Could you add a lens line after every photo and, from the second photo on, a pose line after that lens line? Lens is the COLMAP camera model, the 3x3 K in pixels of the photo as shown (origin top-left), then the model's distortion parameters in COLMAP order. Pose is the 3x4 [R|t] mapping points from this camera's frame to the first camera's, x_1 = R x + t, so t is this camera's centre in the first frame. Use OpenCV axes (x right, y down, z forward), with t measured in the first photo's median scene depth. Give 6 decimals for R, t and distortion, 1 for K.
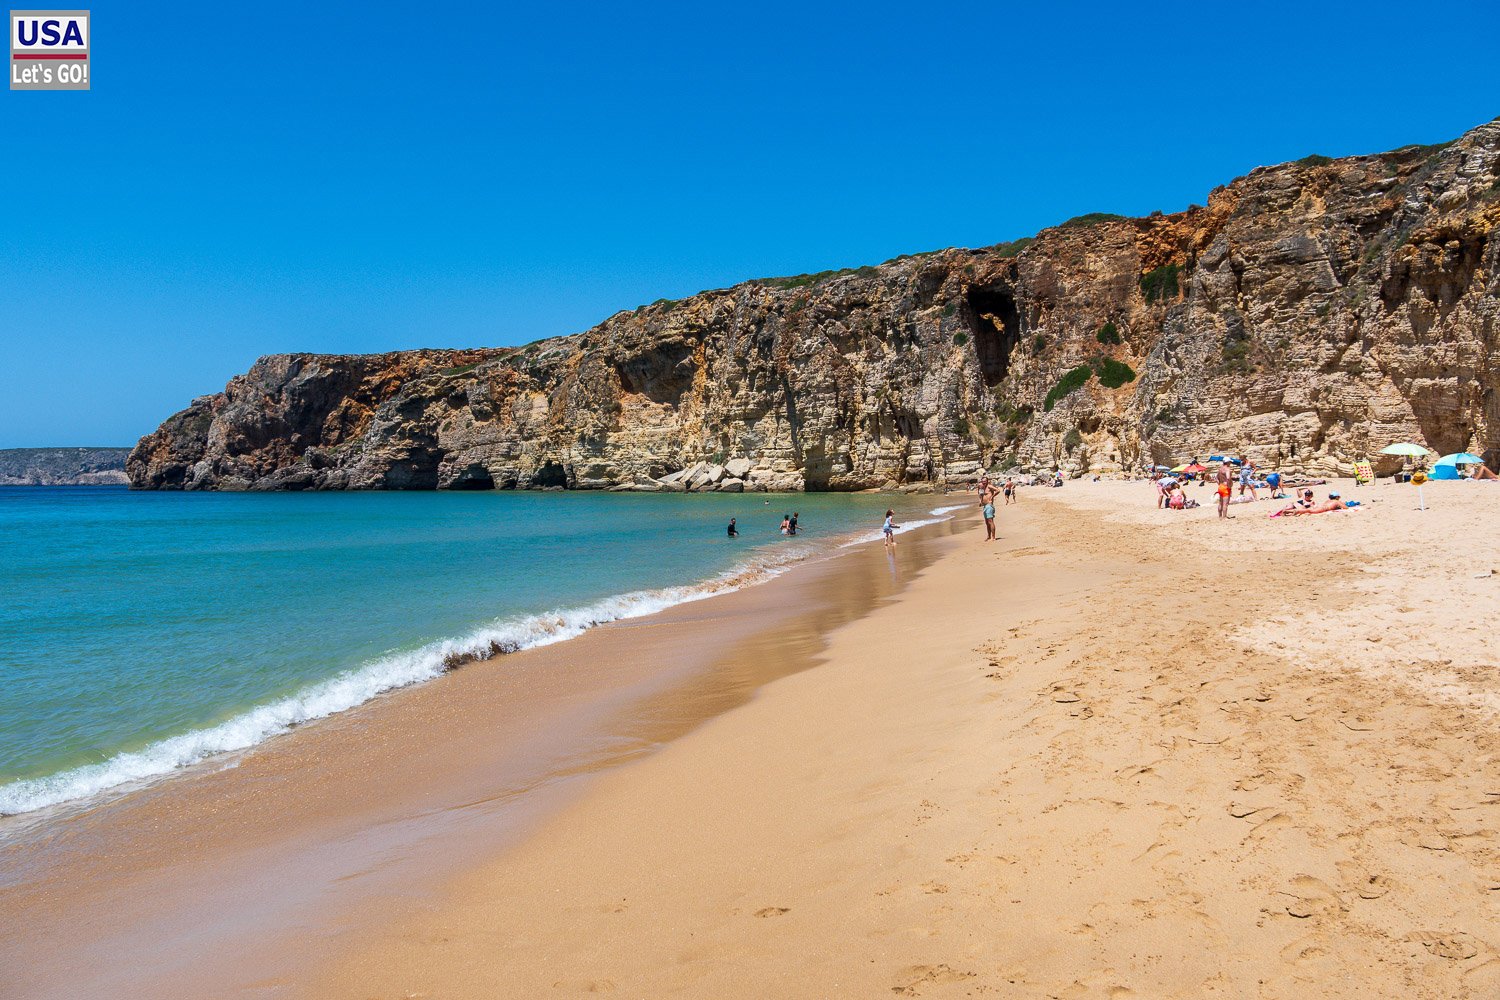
lens RADIAL K [[1140.2, 0, 750.0], [0, 1140.2, 500.0], [0, 0, 1]] dist [0.012876, -0.003128]
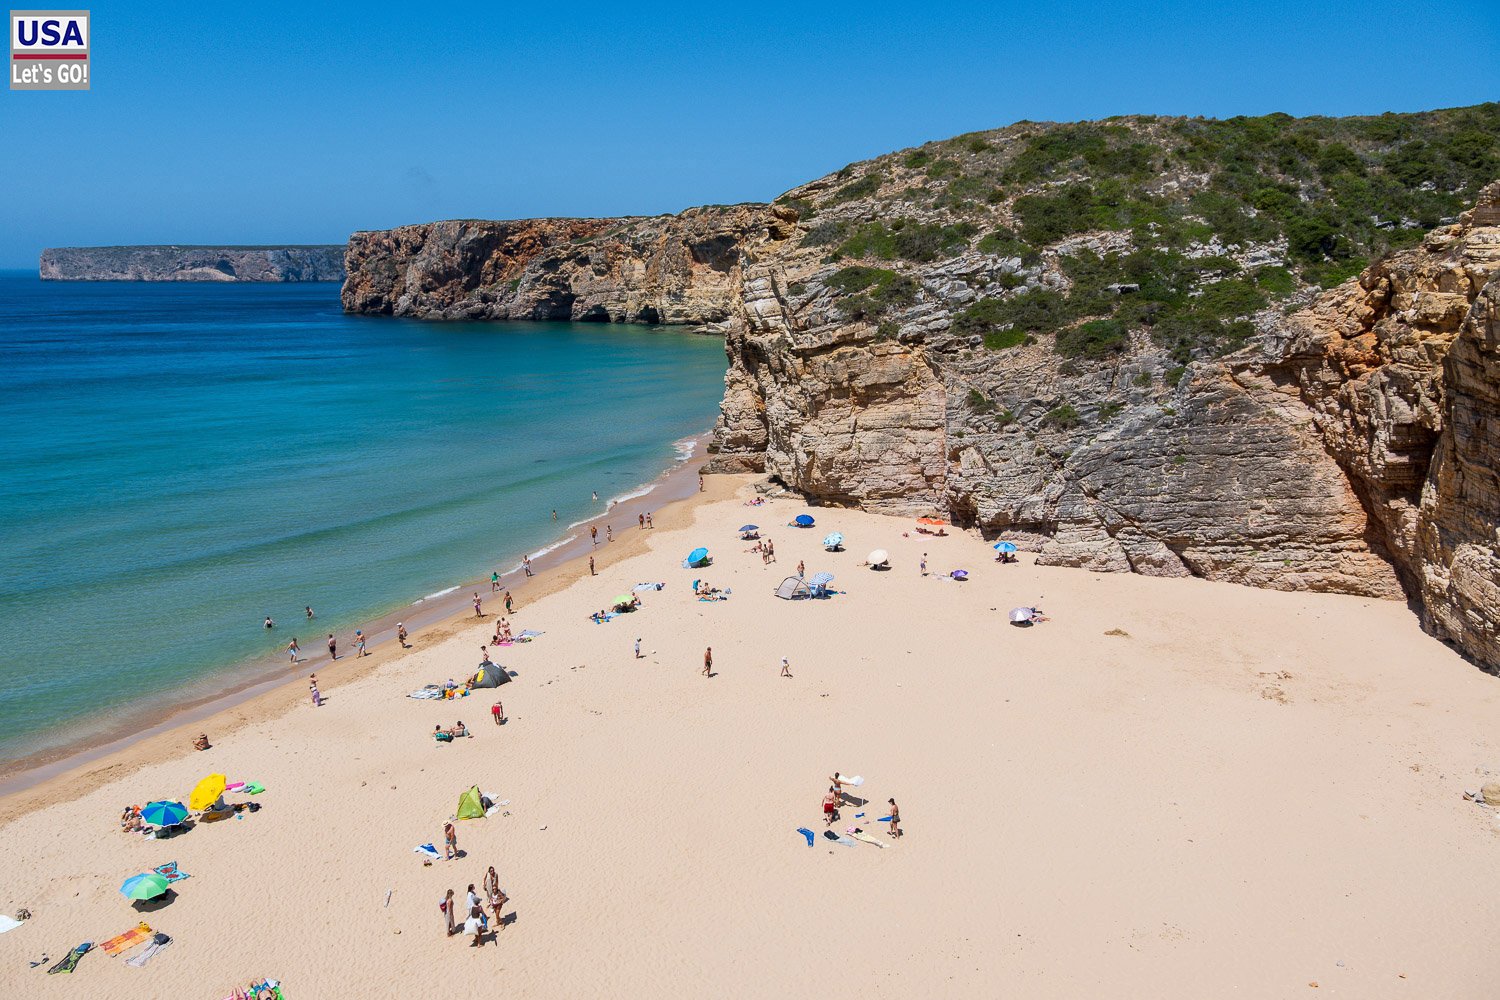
lens RADIAL K [[1140.2, 0, 750.0], [0, 1140.2, 500.0], [0, 0, 1]] dist [0.012876, -0.003128]
pose [[0.999779, 0.009236, -0.018910, 0.000796], [-0.005549, 0.982443, 0.186479, -0.073877], [0.020300, -0.186333, 0.982277, -0.696712]]
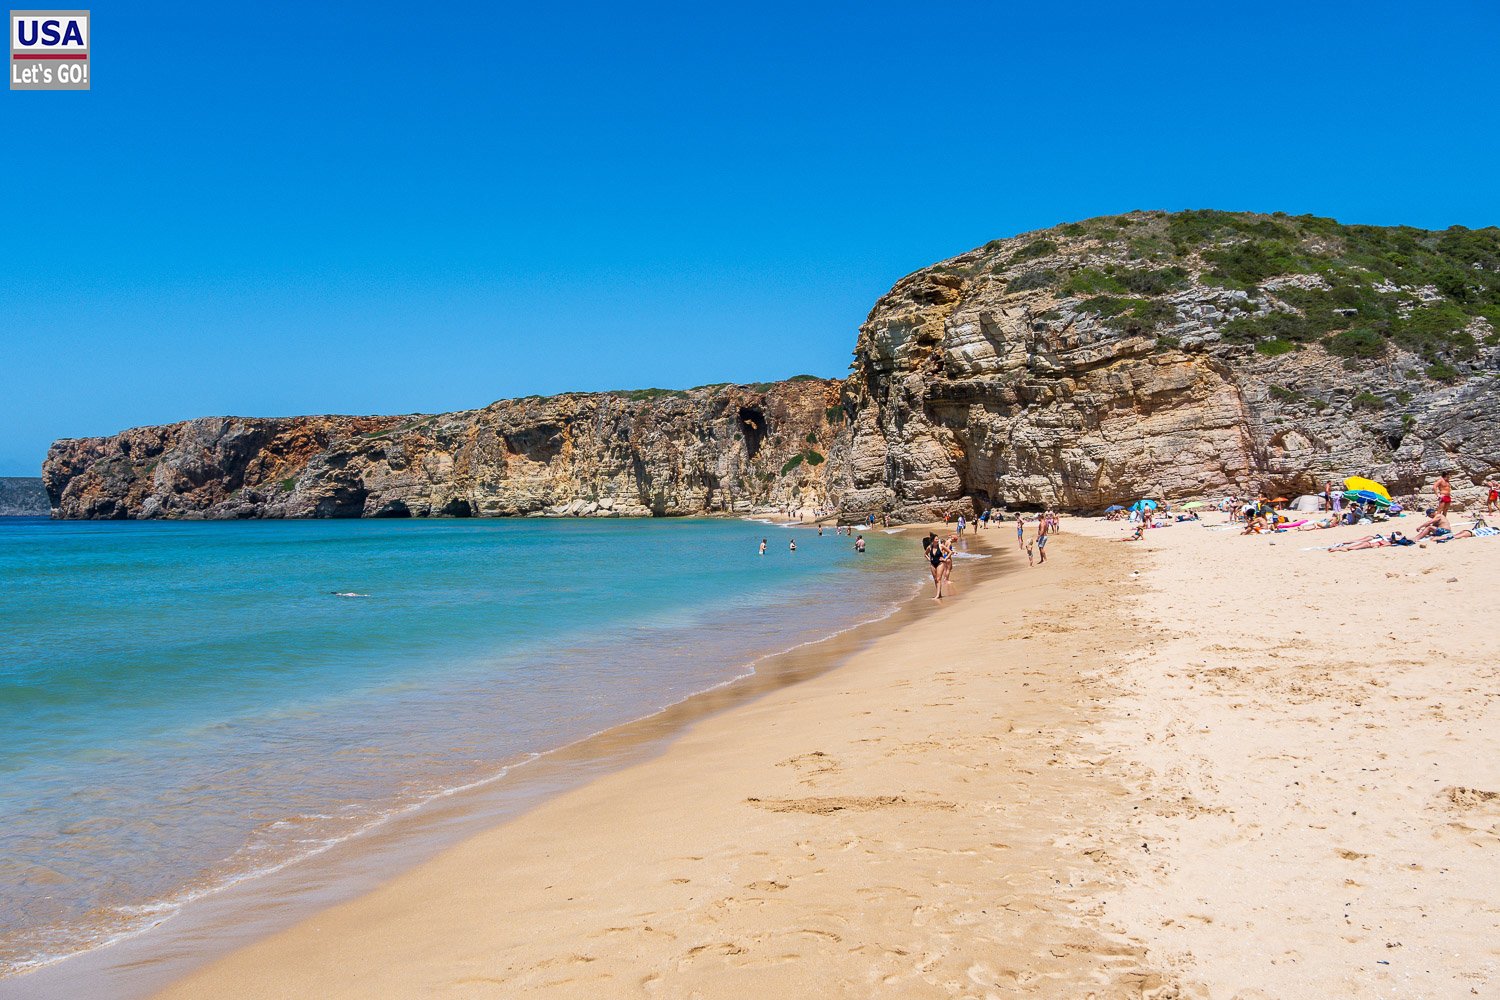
lens RADIAL K [[1171.7, 0, 748.3], [0, 1171.7, 502.9], [0, 0, 1]] dist [0.012727, -0.004759]
pose [[0.967080, -0.000916, 0.254472, -0.222664], [0.006996, 0.999711, -0.022989, 0.011386], [-0.254377, 0.024012, 0.966807, -0.673953]]
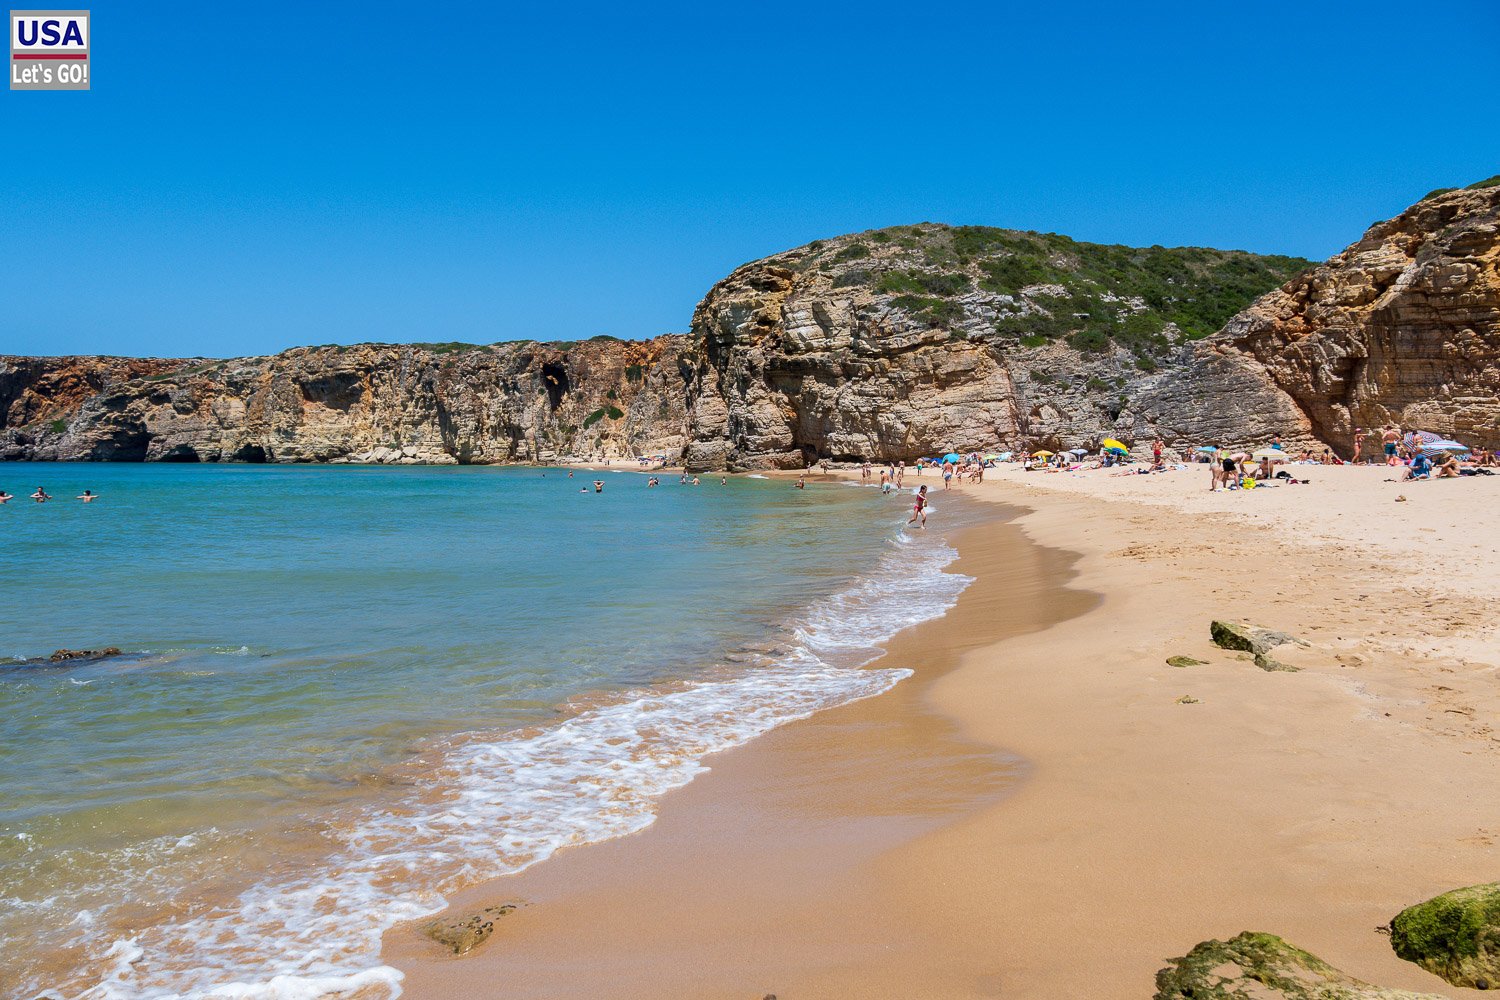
lens RADIAL K [[1140.2, 0, 750.0], [0, 1140.2, 500.0], [0, 0, 1]] dist [0.012876, -0.003128]
pose [[0.892137, -0.002759, 0.451756, -0.303928], [-0.004761, 0.999868, 0.015507, 0.015486], [-0.451740, -0.015985, 0.892007, -0.745813]]
